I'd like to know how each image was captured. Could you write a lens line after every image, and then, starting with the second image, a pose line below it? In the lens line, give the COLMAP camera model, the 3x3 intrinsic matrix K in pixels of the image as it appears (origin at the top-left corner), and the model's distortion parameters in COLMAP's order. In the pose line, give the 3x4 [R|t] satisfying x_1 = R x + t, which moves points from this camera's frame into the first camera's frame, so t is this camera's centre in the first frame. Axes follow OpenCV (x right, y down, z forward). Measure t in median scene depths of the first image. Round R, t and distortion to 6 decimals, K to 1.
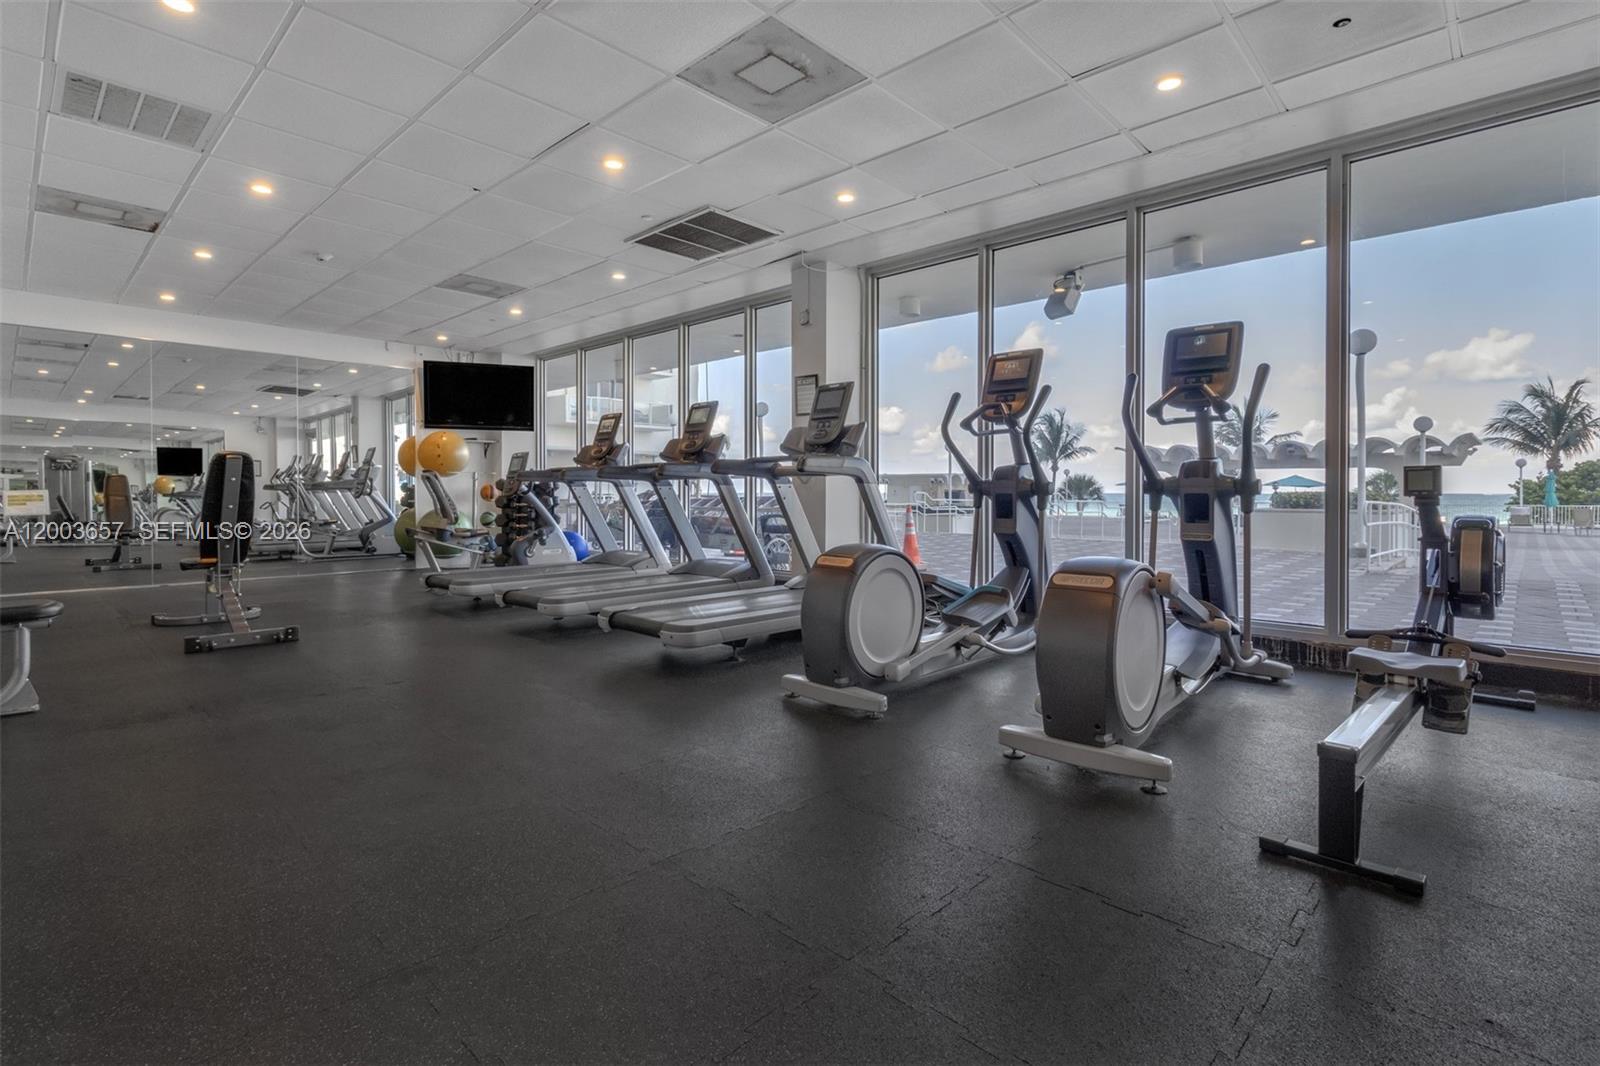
lens RADIAL K [[772.6, 0, 796.2], [0, 772.6, 496.2], [0, 0, 1]] dist [0.000369, 0.000126]
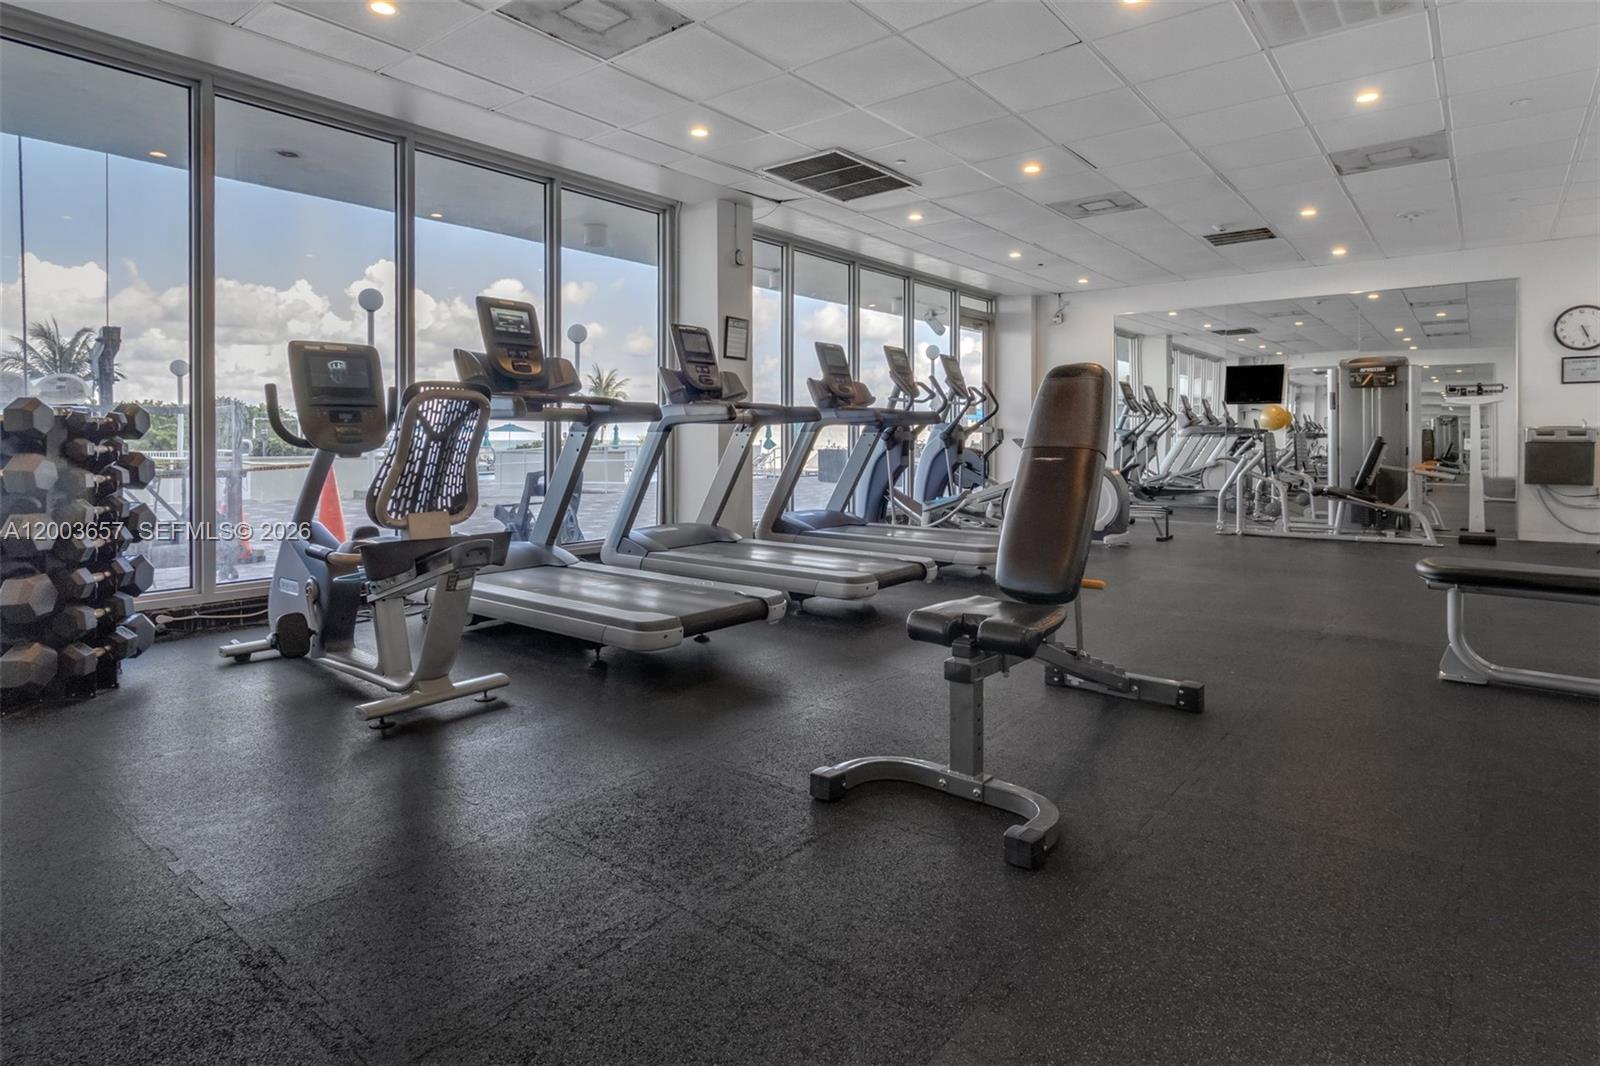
lens RADIAL K [[845.2, 0, 799.1], [0, 845.2, 436.5], [0, 0, 1]] dist [-0.000005, 0.000135]
pose [[-0.082583, -0.002129, 0.996582, -0.995611], [0.008297, 0.999962, 0.002824, -0.010416], [-0.996550, 0.008502, -0.082562, 0.967157]]
